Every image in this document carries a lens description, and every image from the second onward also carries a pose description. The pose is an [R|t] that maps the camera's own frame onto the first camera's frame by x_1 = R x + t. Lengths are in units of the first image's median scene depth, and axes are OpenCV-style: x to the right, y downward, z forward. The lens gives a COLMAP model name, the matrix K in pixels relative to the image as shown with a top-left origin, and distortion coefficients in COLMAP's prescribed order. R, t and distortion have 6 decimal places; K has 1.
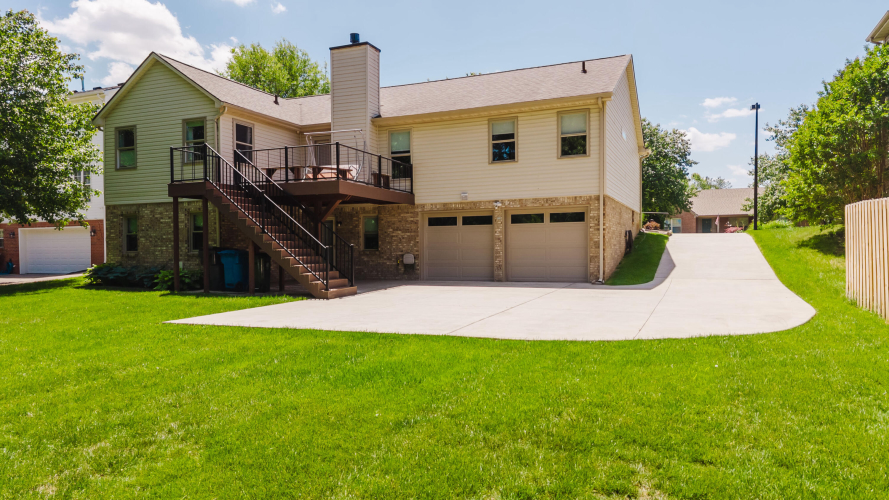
lens RADIAL K [[595.7, 0, 445.0], [0, 595.7, 262.6], [0, 0, 1]] dist [0.002596, 0.002000]
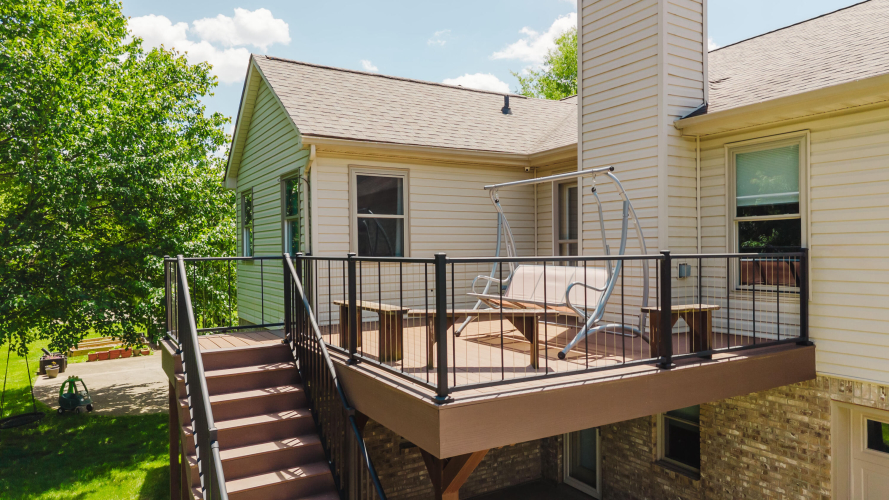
lens RADIAL K [[595.7, 0, 445.0], [0, 595.7, 262.6], [0, 0, 1]] dist [0.002596, 0.002000]
pose [[0.803163, 0.005219, -0.595737, -0.020488], [-0.002088, 0.999980, 0.005945, -0.158730], [0.595756, -0.003531, 0.803158, 0.630708]]
